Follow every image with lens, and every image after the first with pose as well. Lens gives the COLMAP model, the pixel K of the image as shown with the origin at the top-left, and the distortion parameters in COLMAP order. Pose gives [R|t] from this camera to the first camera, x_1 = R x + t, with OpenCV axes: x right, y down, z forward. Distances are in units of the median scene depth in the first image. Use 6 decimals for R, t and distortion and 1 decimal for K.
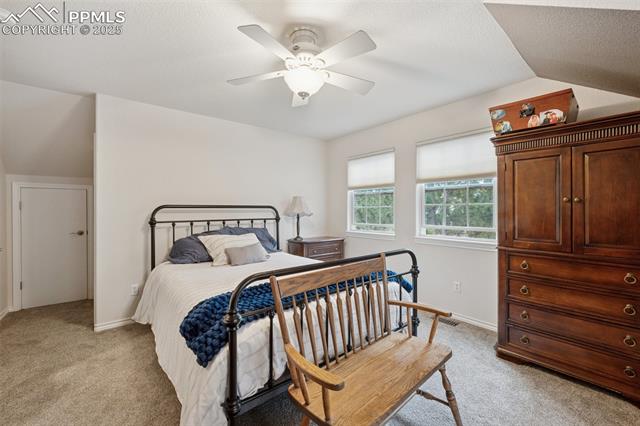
lens RADIAL K [[261.7, 0, 320.5], [0, 261.7, 211.1], [0, 0, 1]] dist [0.004061, 0.000424]
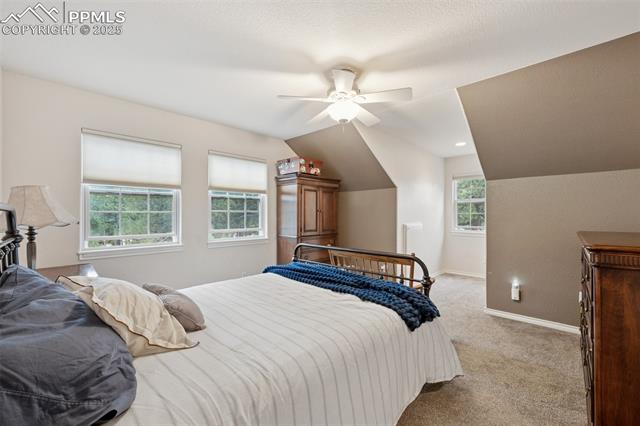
lens RADIAL K [[261.7, 0, 320.5], [0, 261.7, 211.1], [0, 0, 1]] dist [0.004061, 0.000424]
pose [[-0.085059, 0.019696, 0.996181, -0.648969], [0.006968, 0.999792, -0.019173, 0.000316], [-0.996352, 0.005310, -0.085178, 0.615689]]
